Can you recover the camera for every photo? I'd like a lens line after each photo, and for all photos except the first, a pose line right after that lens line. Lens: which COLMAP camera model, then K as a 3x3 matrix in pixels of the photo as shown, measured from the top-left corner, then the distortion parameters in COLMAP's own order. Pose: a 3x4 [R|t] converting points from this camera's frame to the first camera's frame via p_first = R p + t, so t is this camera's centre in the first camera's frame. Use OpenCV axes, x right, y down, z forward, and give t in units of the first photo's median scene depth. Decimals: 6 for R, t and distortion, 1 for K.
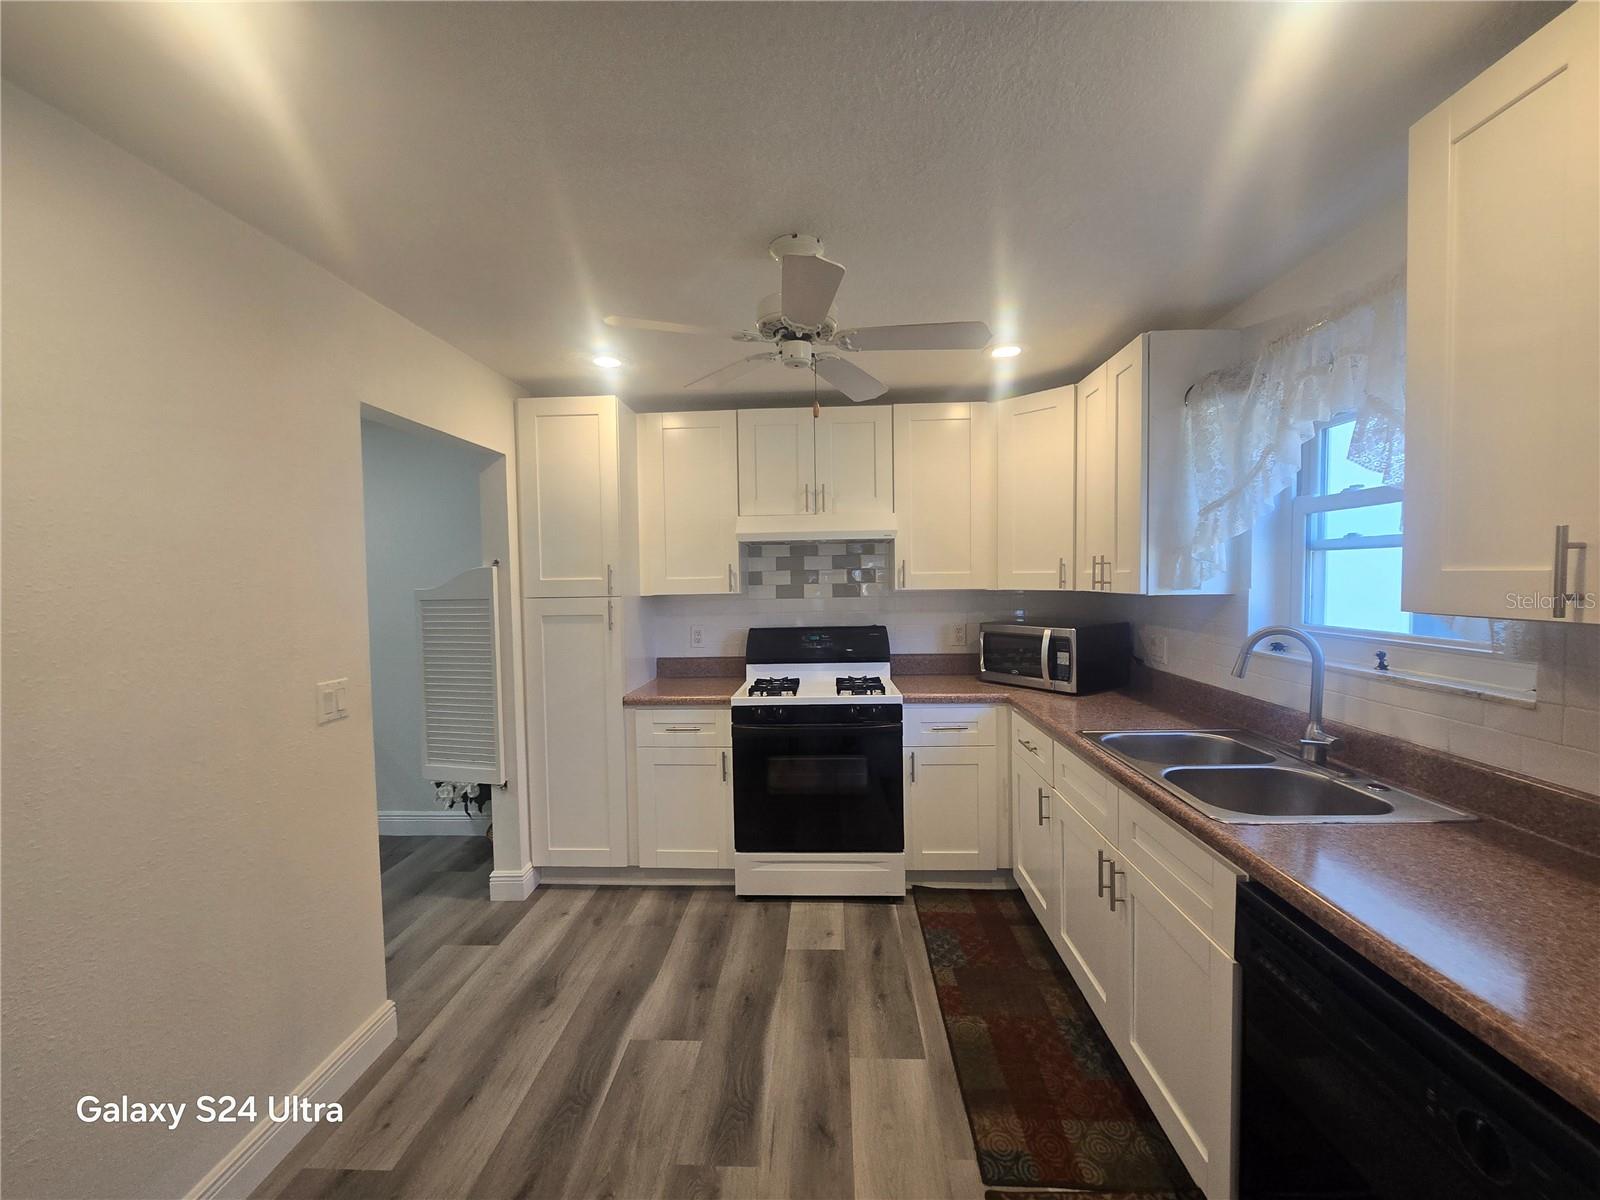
lens RADIAL K [[667.2, 0, 805.0], [0, 667.2, 606.1], [0, 0, 1]] dist [-0.000279, 0.000508]
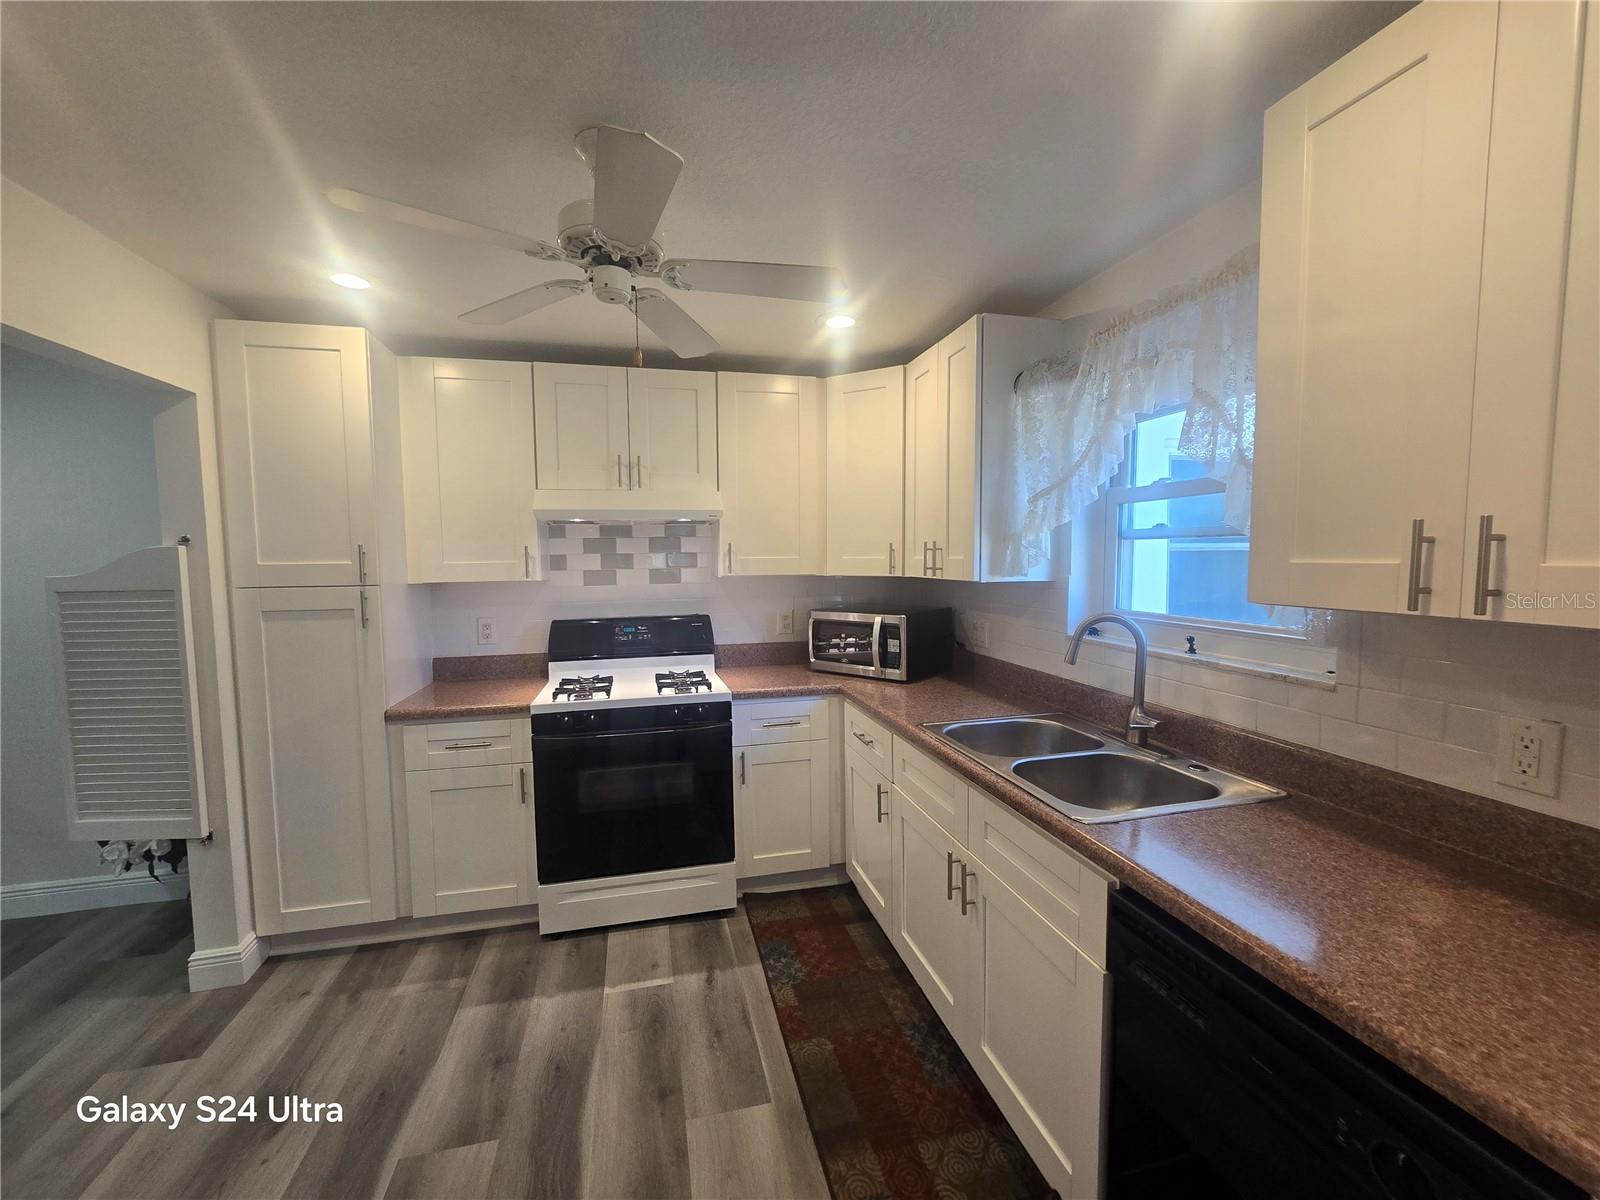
lens RADIAL K [[663.2, 0, 804.1], [0, 663.2, 603.4], [0, 0, 1]] dist [-0.002422, 0.000693]
pose [[0.959769, -0.013464, 0.280468, -0.013086], [0.006949, 0.999683, 0.024208, -0.009262], [-0.280705, -0.021285, 0.959558, 0.110786]]
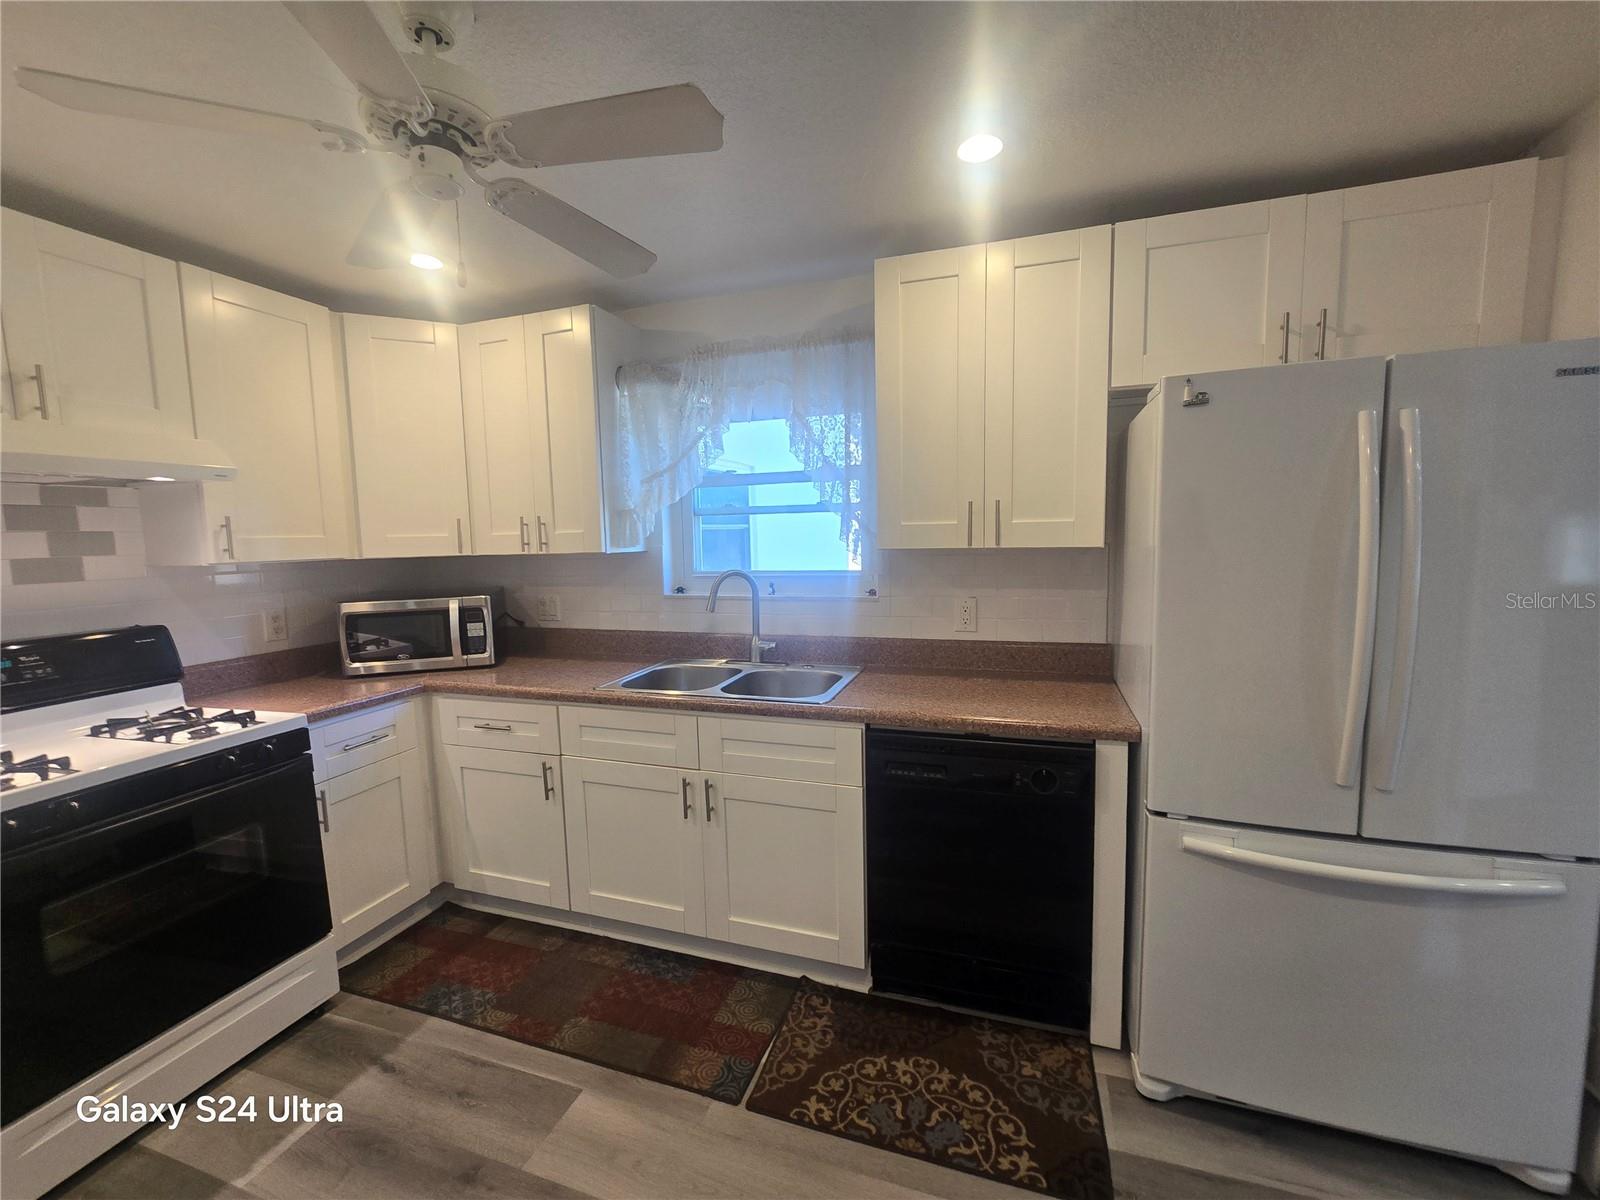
lens RADIAL K [[655.2, 0, 798.2], [0, 655.2, 601.9], [0, 0, 1]] dist [-0.003196, 0.001347]
pose [[0.283075, -0.090358, 0.954832, -0.369684], [0.064417, 0.995095, 0.075071, 0.002096], [-0.956932, 0.040257, 0.287508, 0.346720]]
